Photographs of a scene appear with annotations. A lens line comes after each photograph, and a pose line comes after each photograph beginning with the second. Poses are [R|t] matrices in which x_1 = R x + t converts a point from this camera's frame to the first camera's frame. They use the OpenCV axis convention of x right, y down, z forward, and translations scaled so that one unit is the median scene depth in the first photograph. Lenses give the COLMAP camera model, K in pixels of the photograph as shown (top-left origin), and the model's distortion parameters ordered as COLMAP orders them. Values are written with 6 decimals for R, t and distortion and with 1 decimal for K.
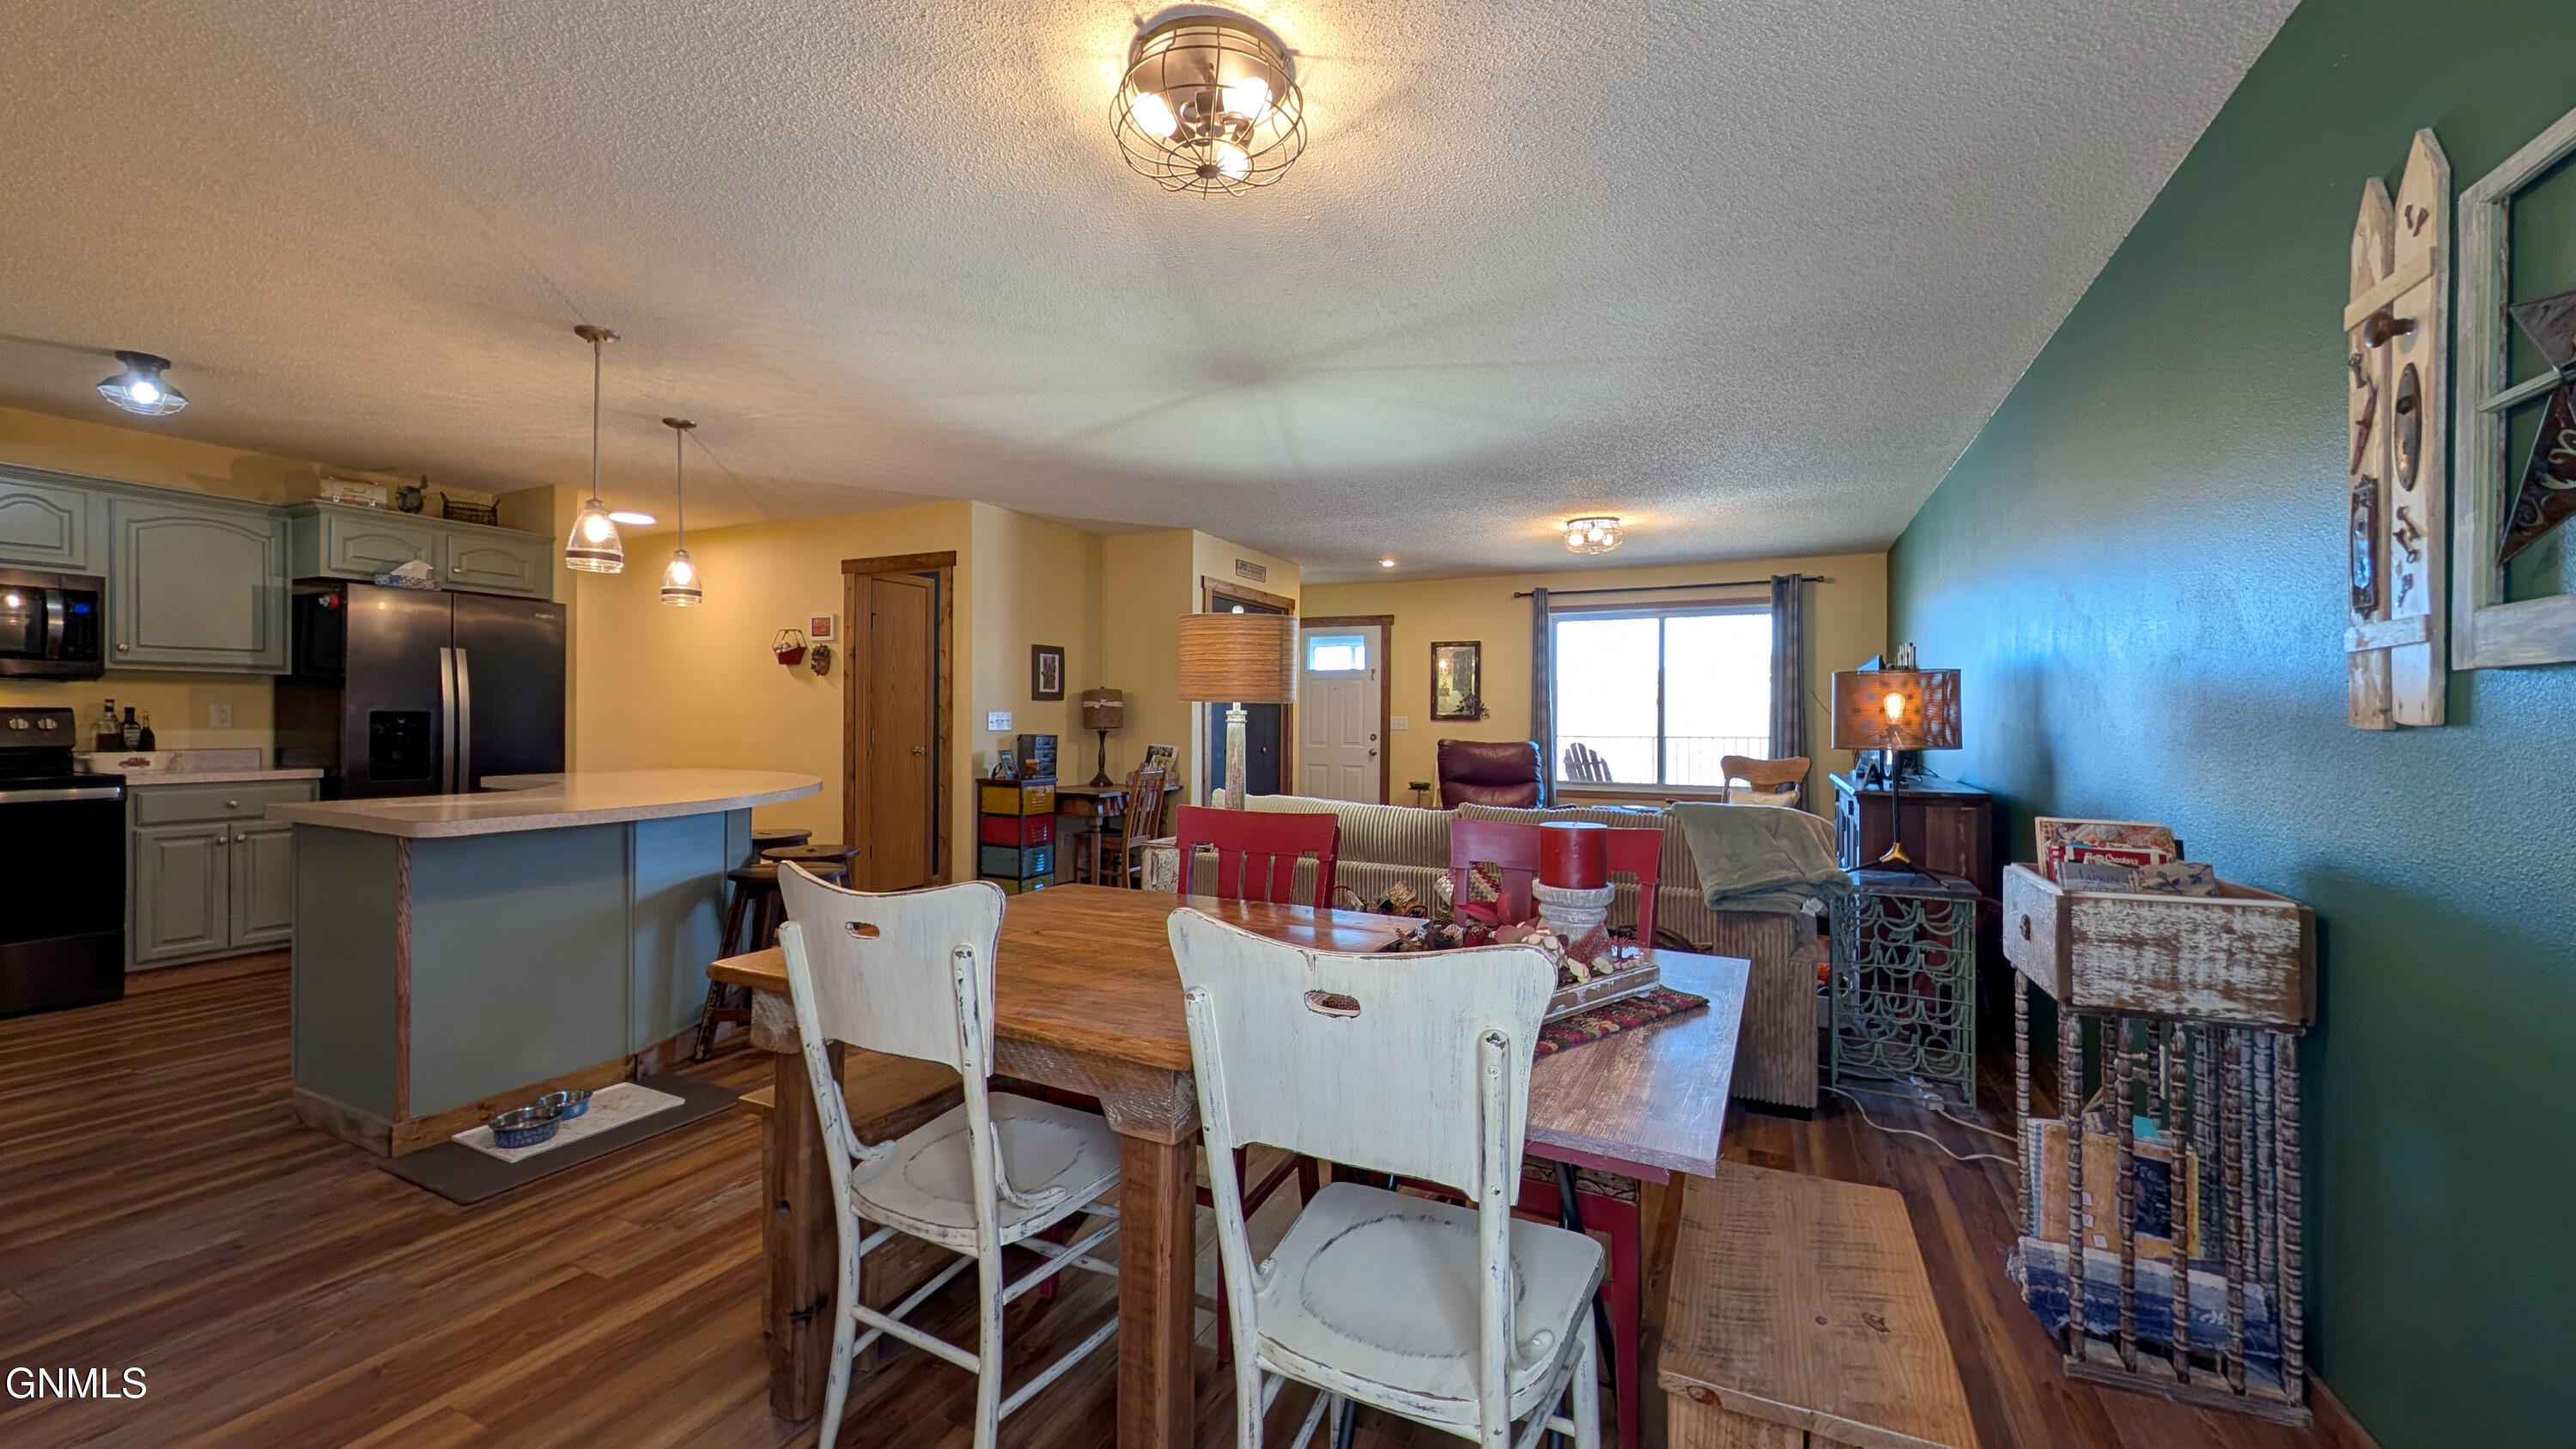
lens RADIAL K [[994.7, 0, 1282.0], [0, 994.7, 721.8], [0, 0, 1]] dist [0.003485, 0.000271]
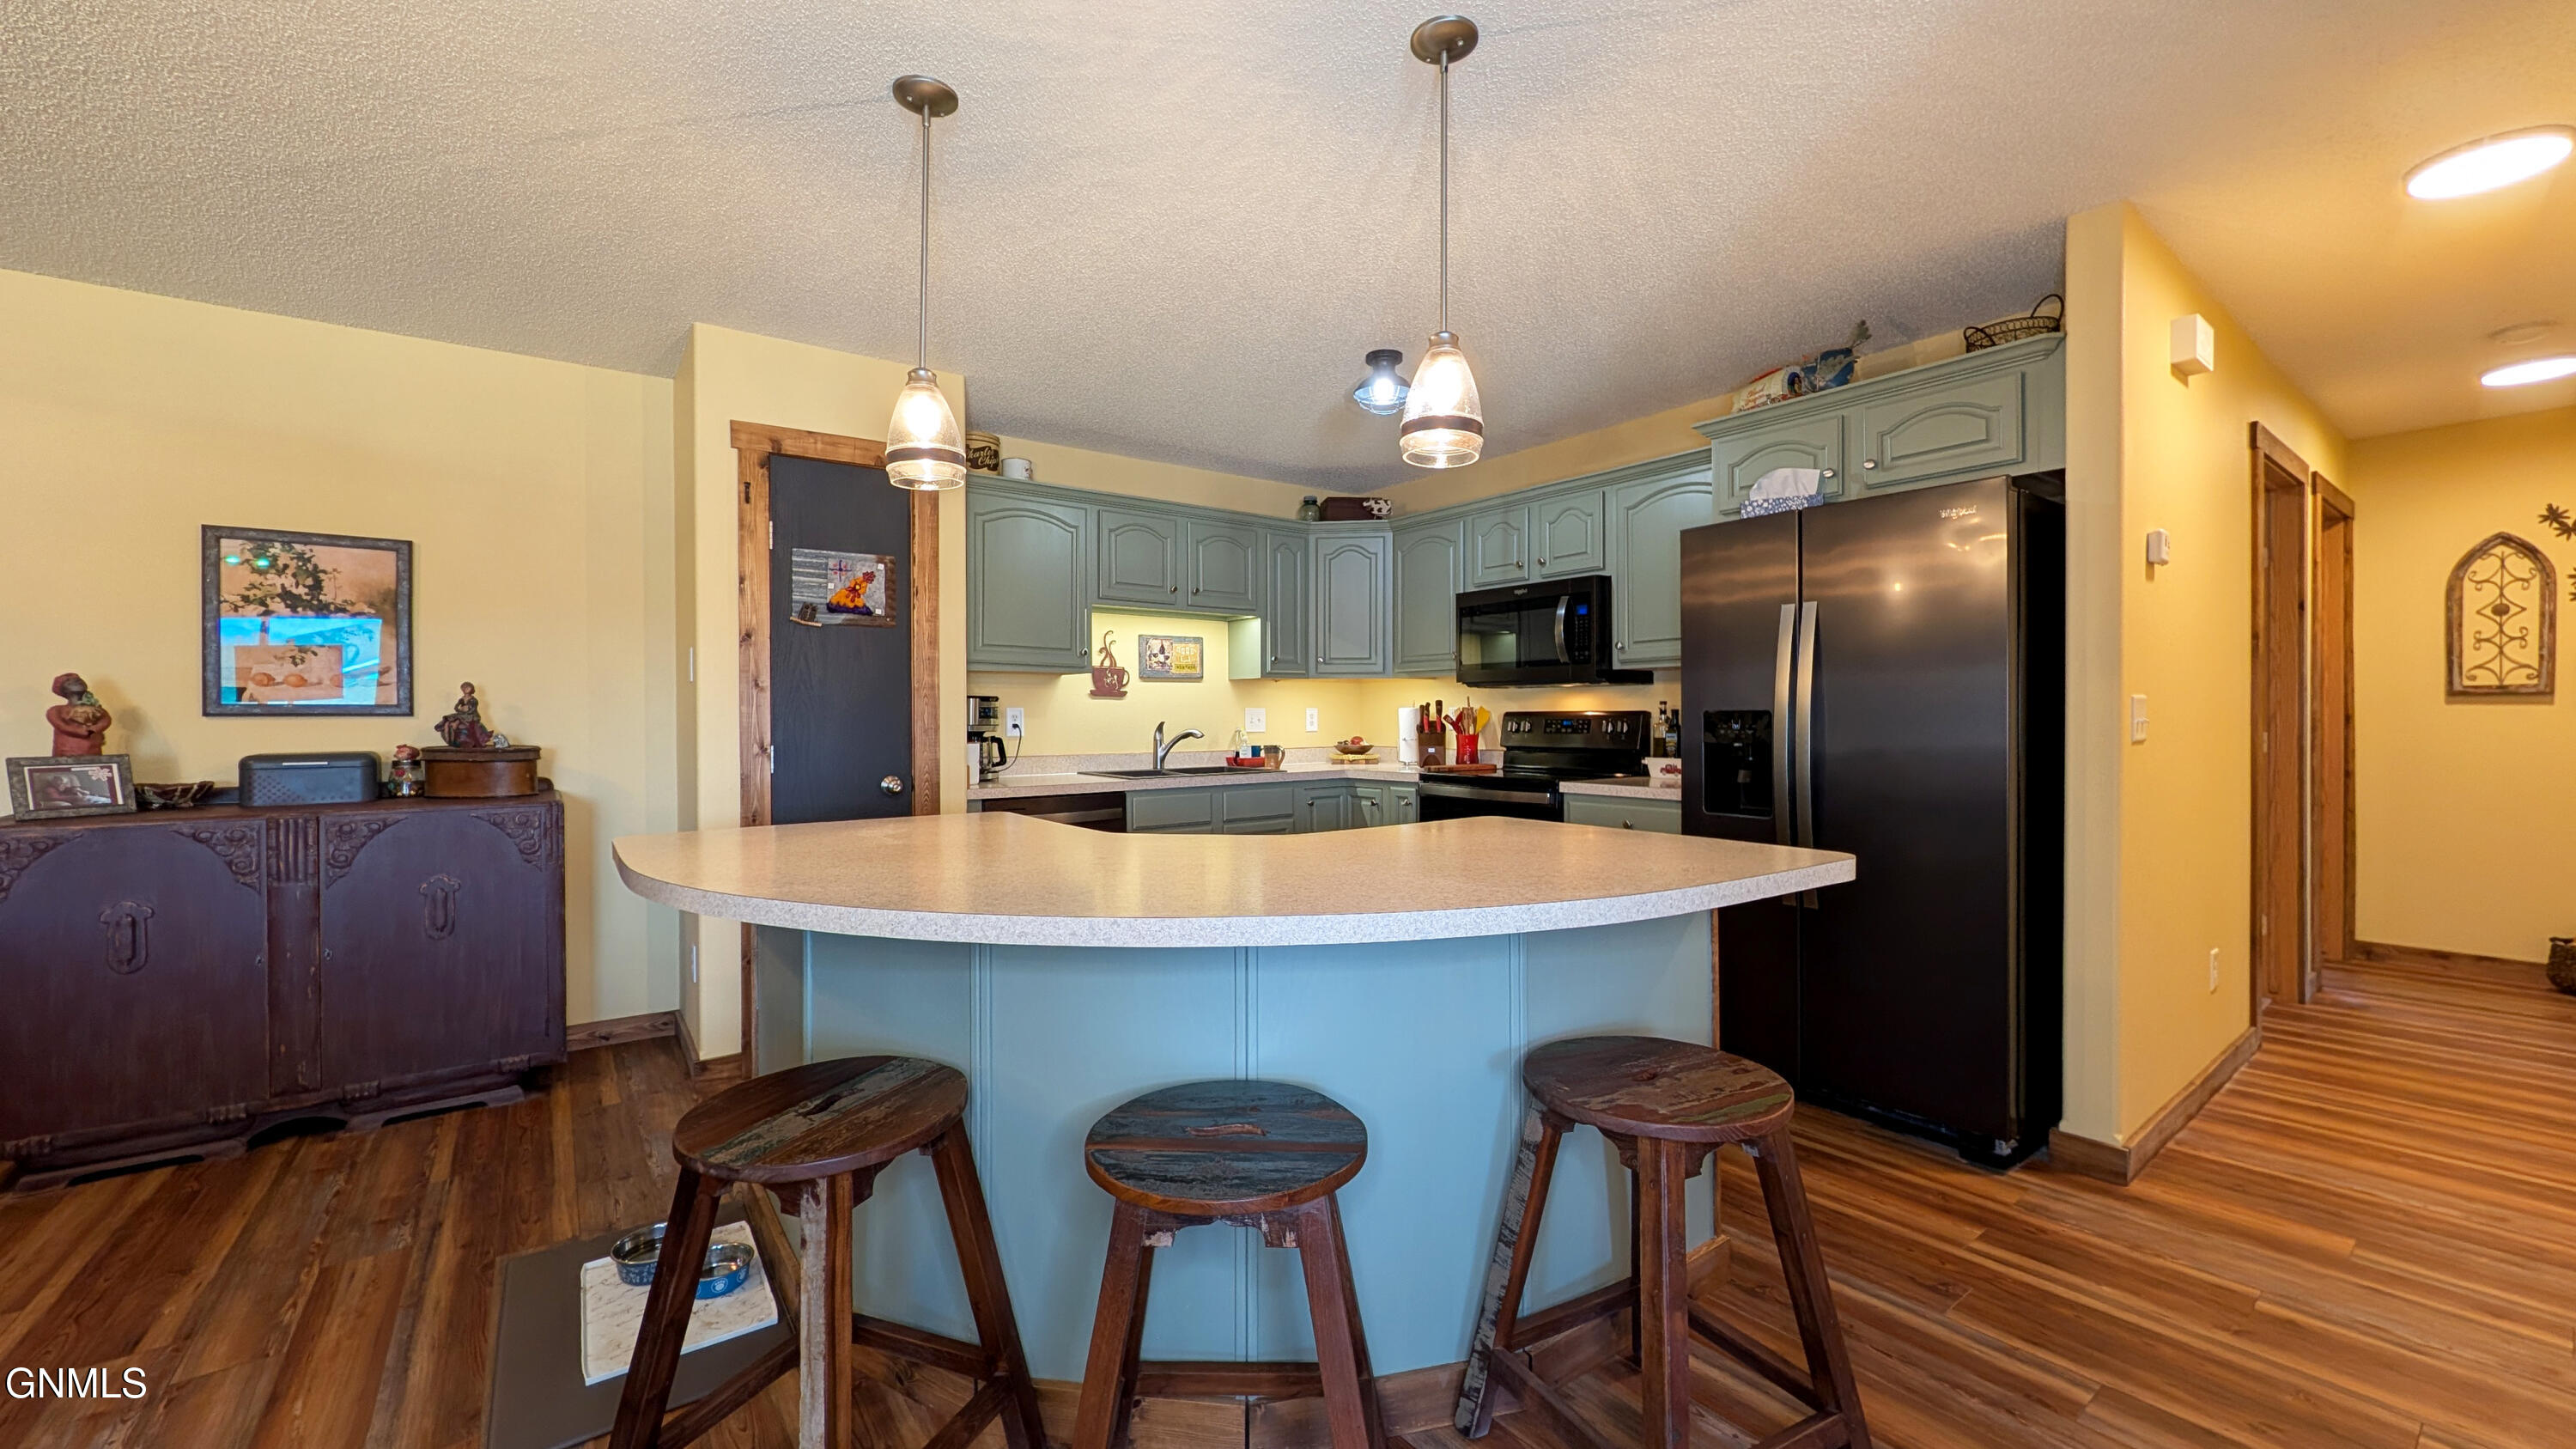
lens RADIAL K [[979.8, 0, 1284.5], [0, 979.8, 725.9], [0, 0, 1]] dist [-0.000378, -0.000008]
pose [[-0.460040, 0.004645, -0.887886, -0.177469], [0.000785, 0.999988, 0.004825, -0.003757], [0.887898, 0.001523, -0.460038, 1.021002]]
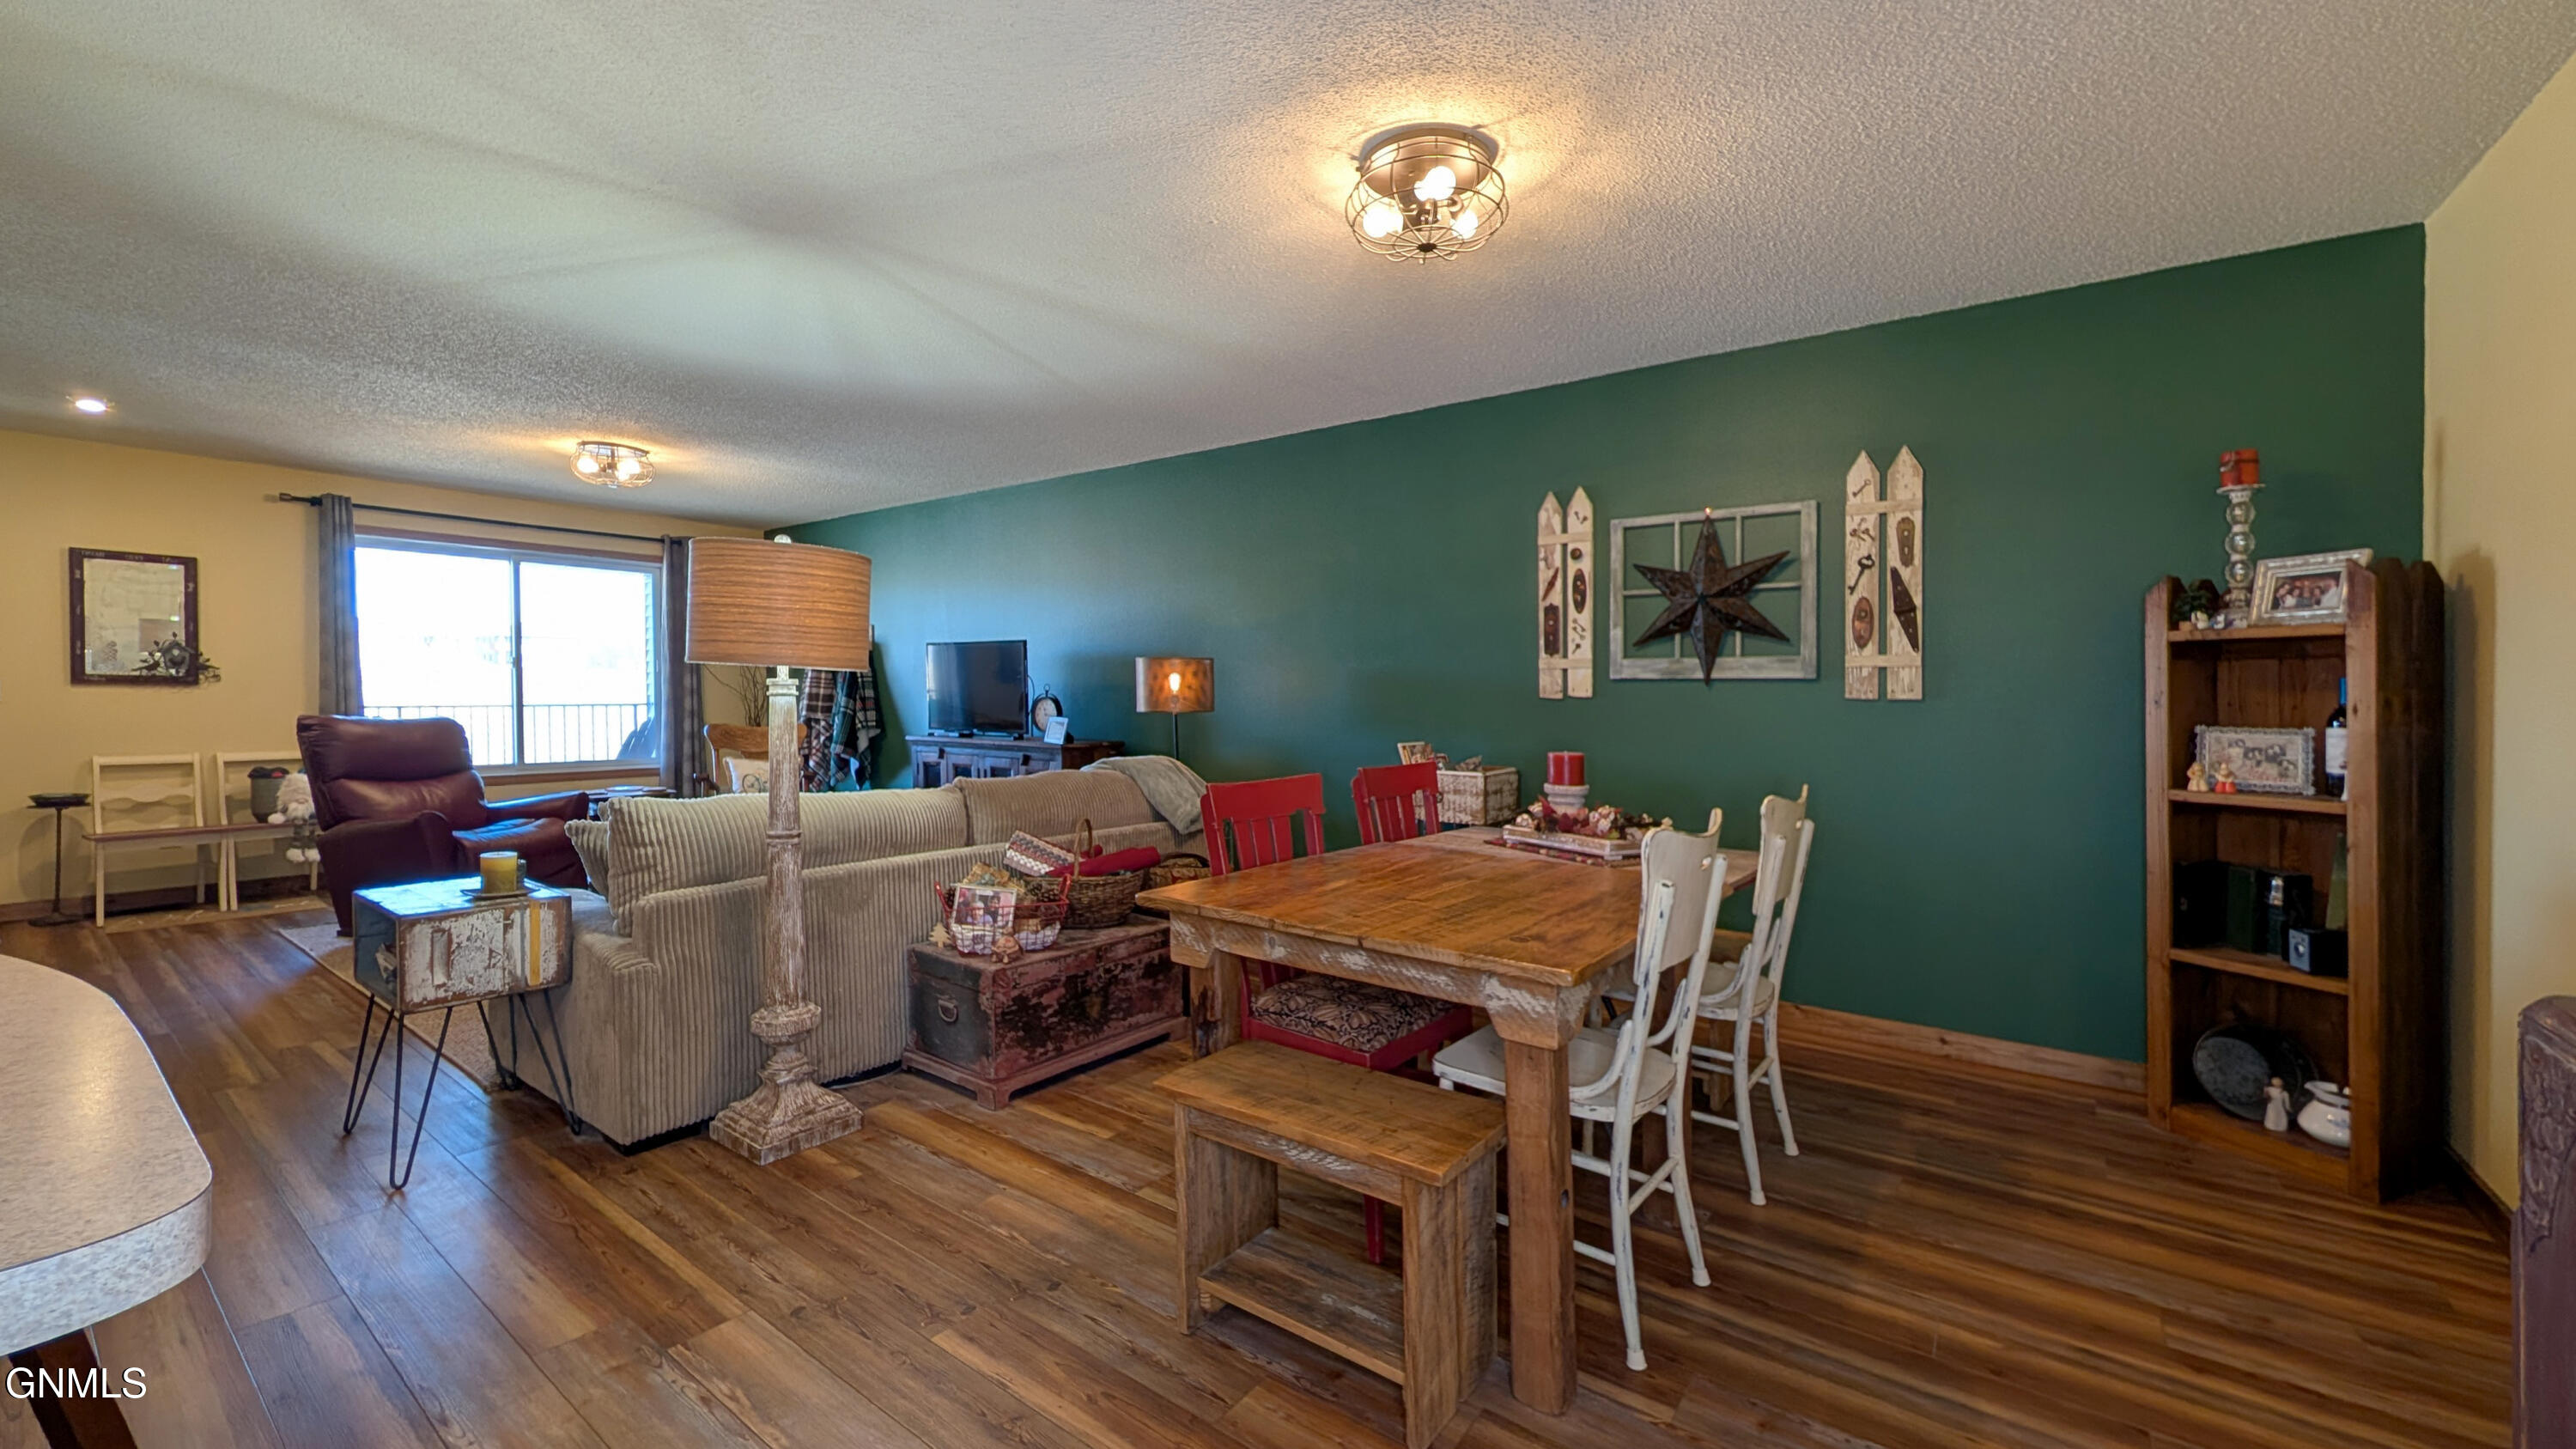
lens RADIAL K [[985.5, 0, 1282.7], [0, 985.5, 716.7], [0, 0, 1]] dist [0.000873, 0.000076]
pose [[0.190022, -0.028686, 0.981361, -0.526363], [-0.004658, 0.999535, 0.030119, -0.005642], [-0.981769, -0.010295, 0.189800, 0.386491]]
